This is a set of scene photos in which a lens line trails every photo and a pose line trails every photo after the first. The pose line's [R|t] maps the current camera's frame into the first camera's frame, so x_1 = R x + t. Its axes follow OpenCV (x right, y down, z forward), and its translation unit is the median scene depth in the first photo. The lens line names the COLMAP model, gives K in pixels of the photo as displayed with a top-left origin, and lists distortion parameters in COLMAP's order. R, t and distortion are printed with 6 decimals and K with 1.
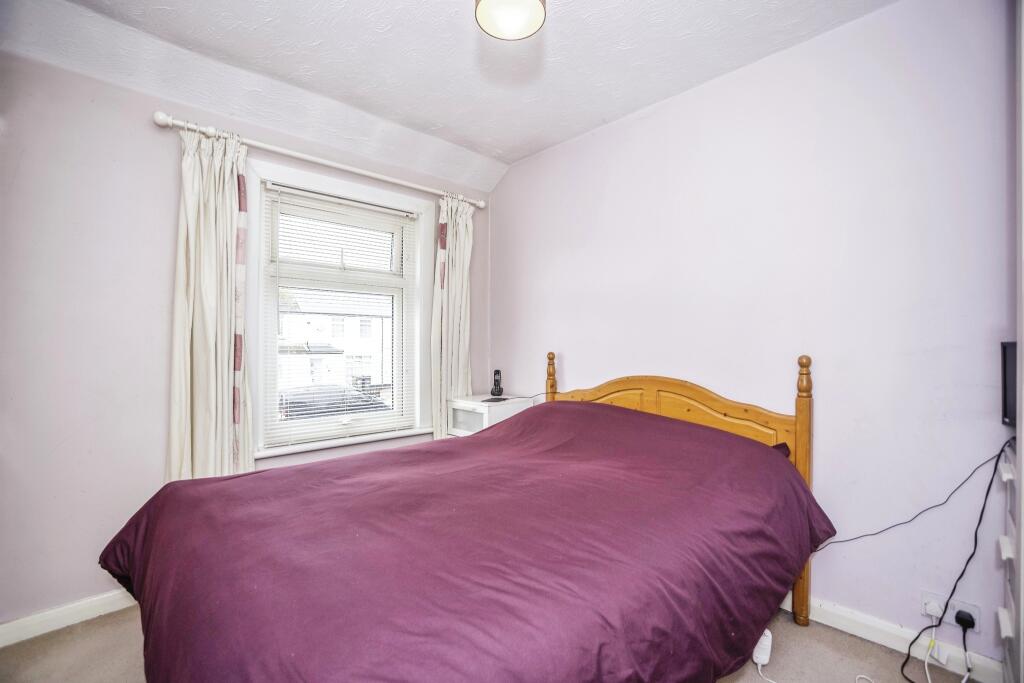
lens RADIAL K [[450.9, 0, 512.7], [0, 450.9, 346.1], [0, 0, 1]] dist [-0.003226, -0.000107]
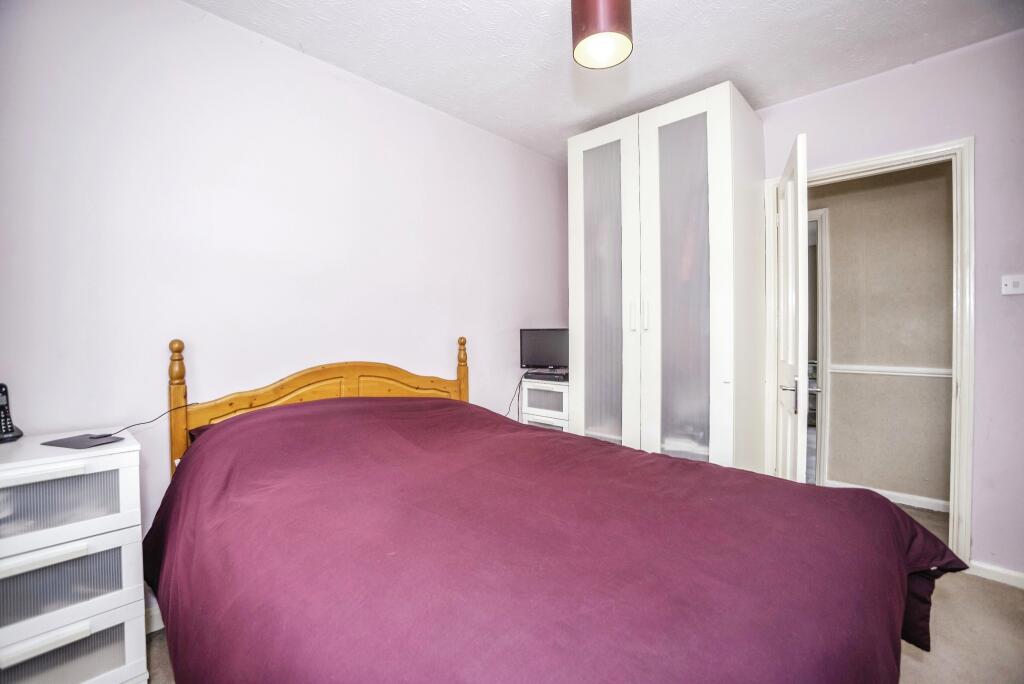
lens RADIAL K [[445.5, 0, 516.0], [0, 445.5, 338.5], [0, 0, 1]] dist [0.002081, 0.000085]
pose [[-0.072206, -0.014936, 0.997278, -0.683927], [-0.004948, 0.999881, 0.014617, 0.002881], [-0.997377, -0.003879, -0.072271, 0.784147]]
